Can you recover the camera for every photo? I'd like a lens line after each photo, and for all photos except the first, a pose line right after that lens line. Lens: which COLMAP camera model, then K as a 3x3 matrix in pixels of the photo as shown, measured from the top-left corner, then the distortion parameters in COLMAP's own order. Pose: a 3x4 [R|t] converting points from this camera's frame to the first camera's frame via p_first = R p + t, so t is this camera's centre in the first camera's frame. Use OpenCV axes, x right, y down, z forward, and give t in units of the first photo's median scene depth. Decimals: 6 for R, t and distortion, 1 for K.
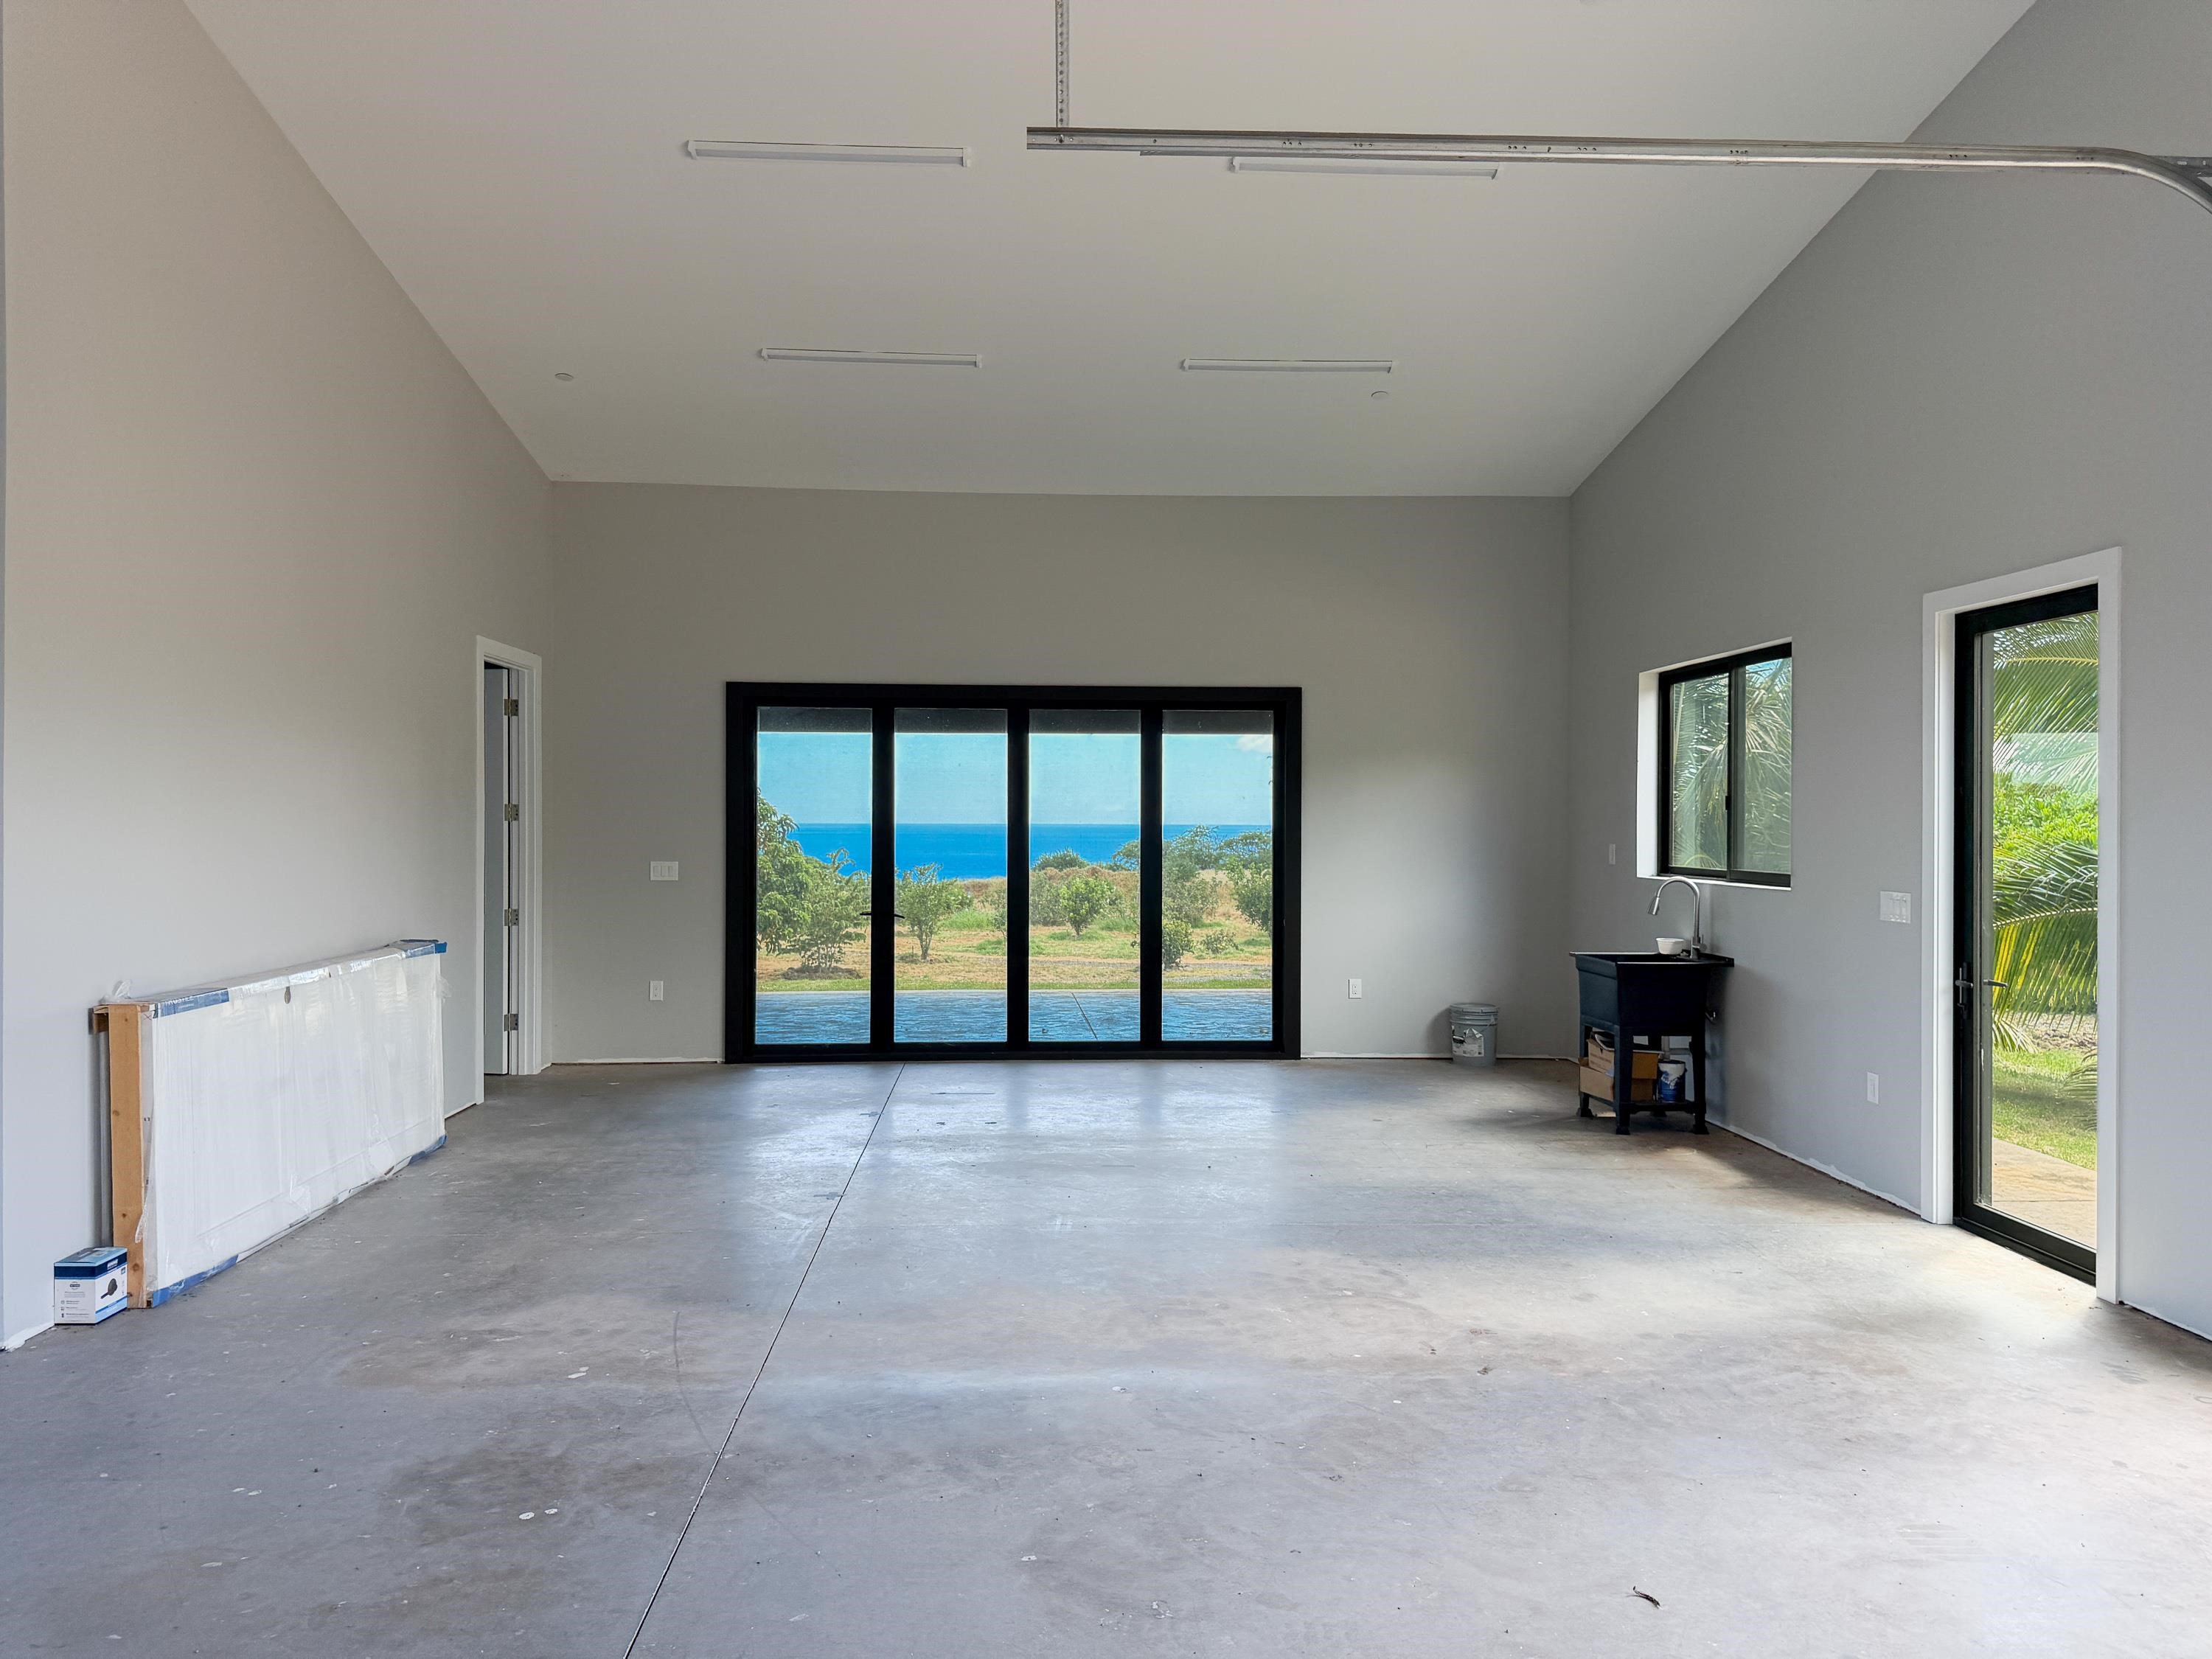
lens RADIAL K [[1566.0, 0, 1097.4], [0, 1566.0, 822.1], [0, 0, 1]] dist [-0.002363, -0.007657]
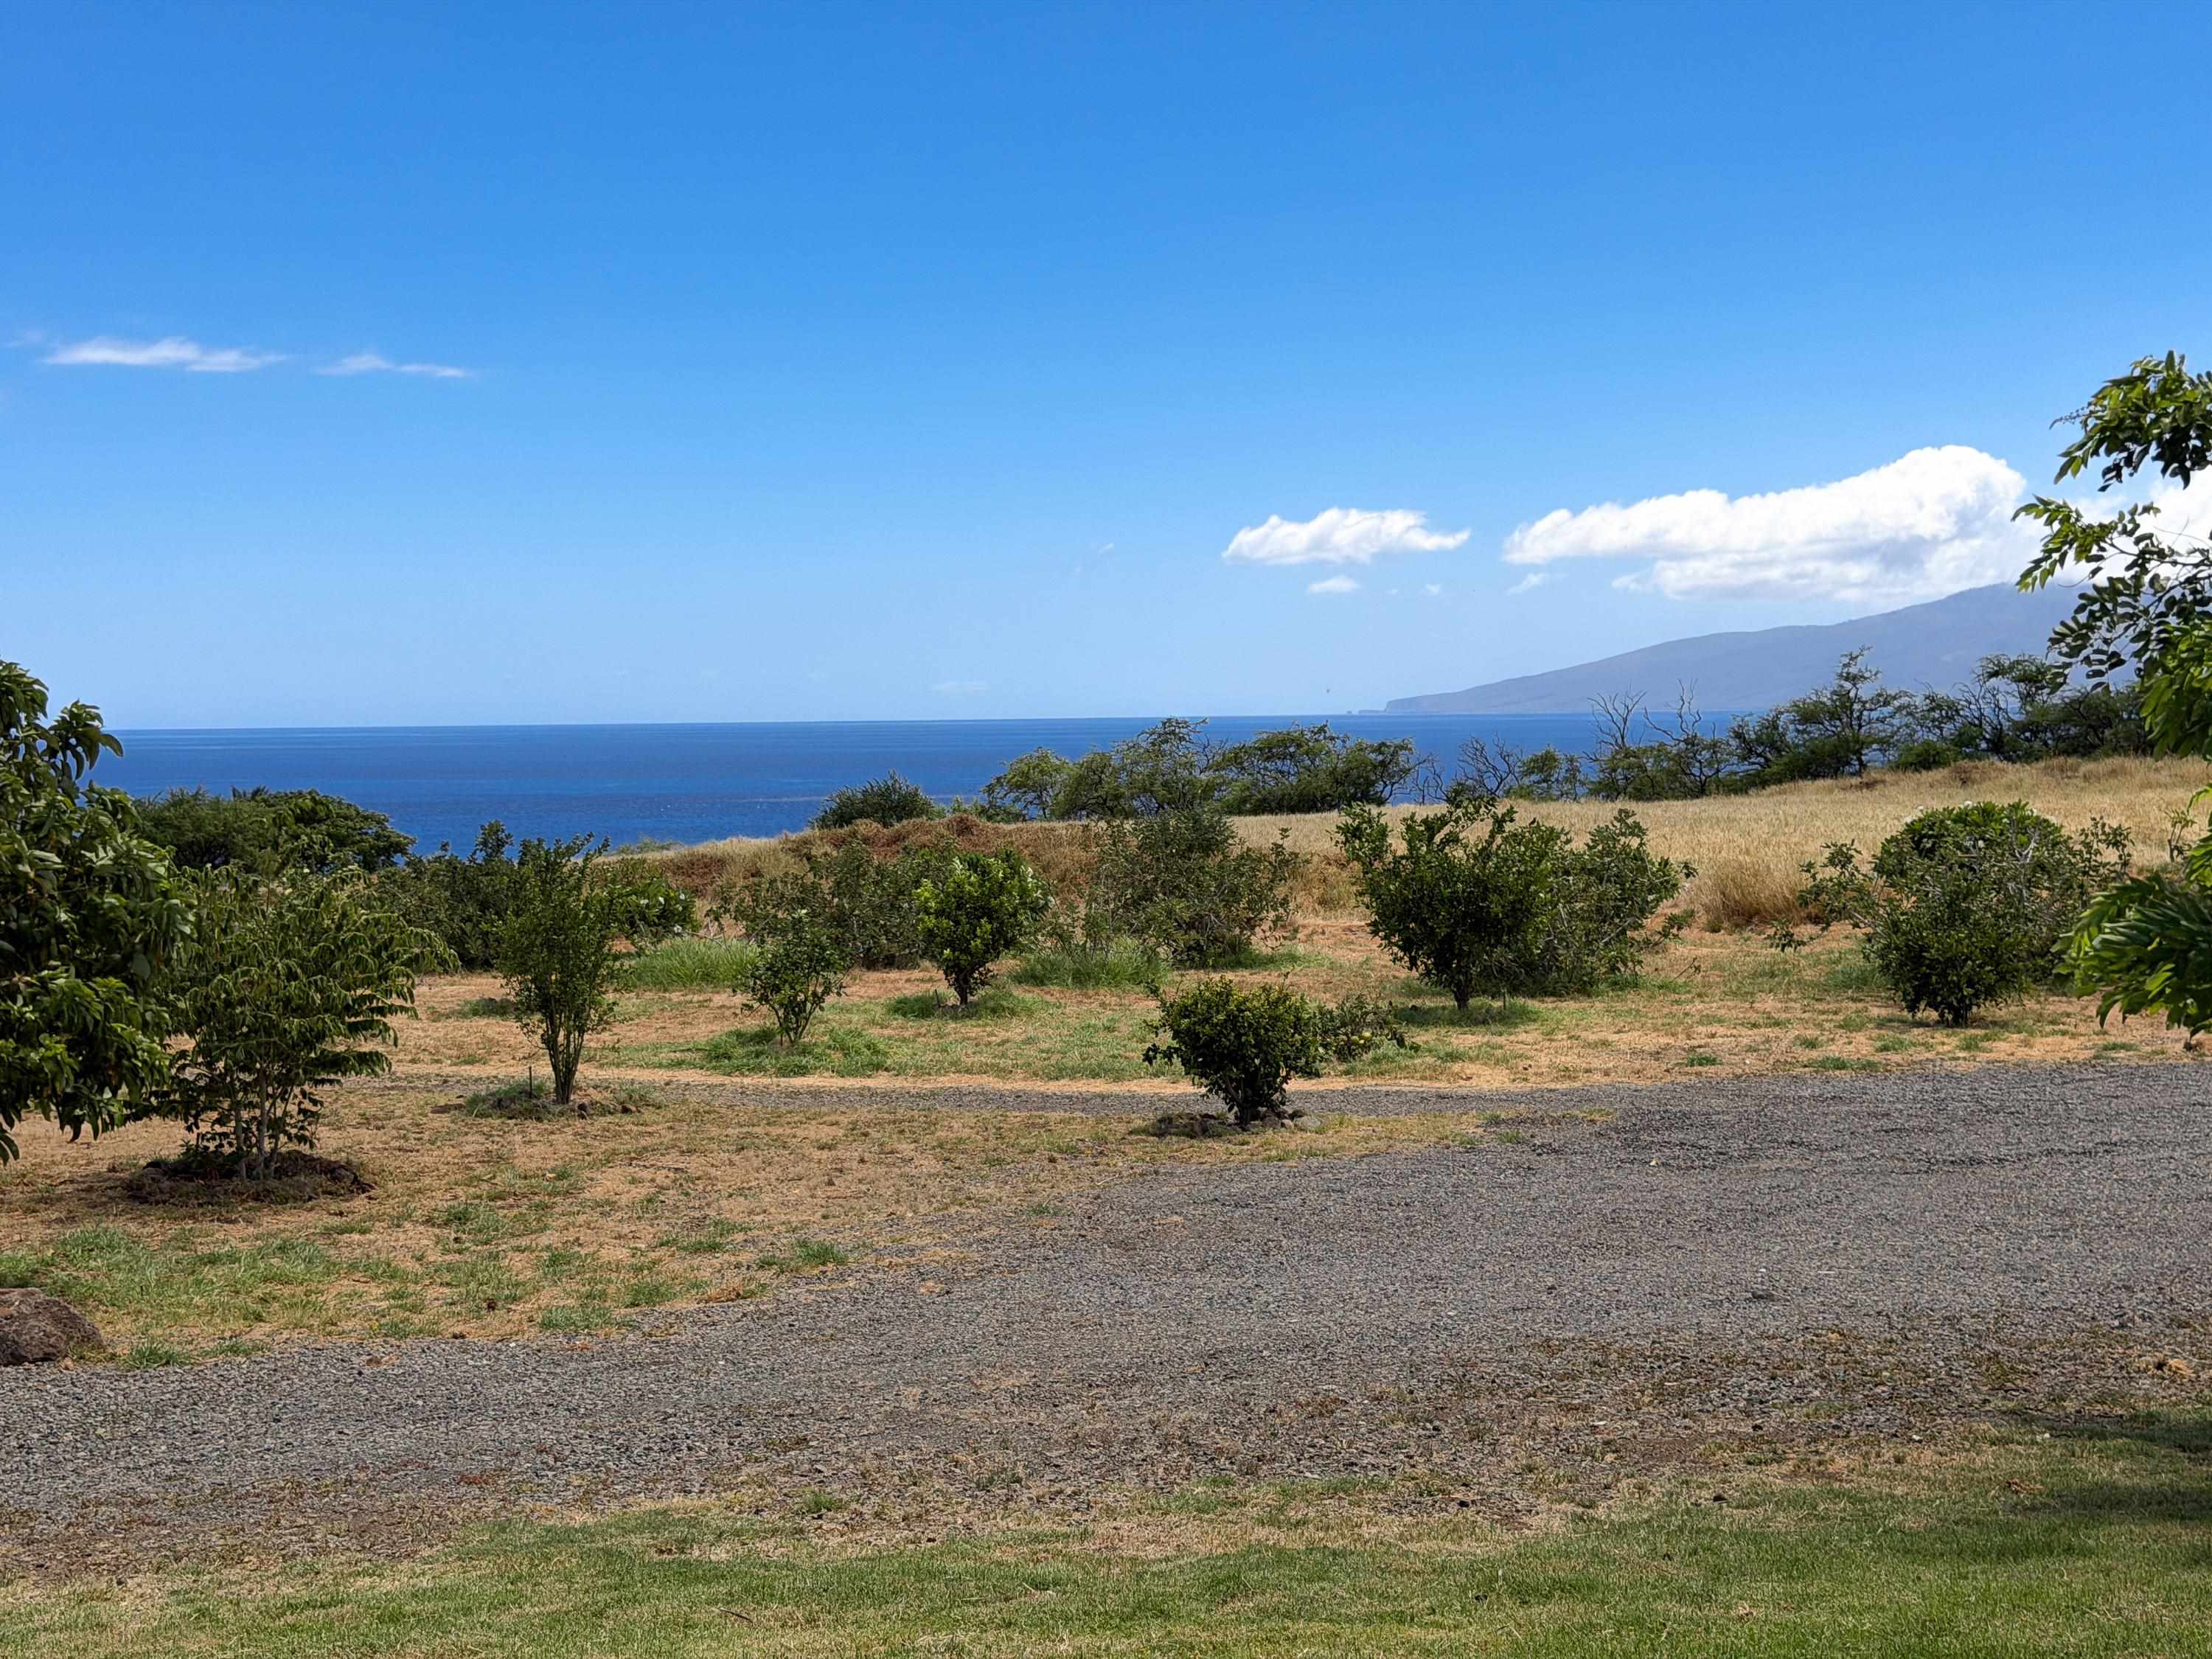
lens RADIAL K [[3195.5, 0, 1110.0], [0, 3195.5, 826.6], [0, 0, 1]] dist [0.099784, 0.000000]
pose [[0.998279, -0.022135, 0.054312, -0.018088], [0.020125, 0.999102, 0.037282, -0.001024], [-0.055089, -0.036125, 0.997828, 0.200298]]
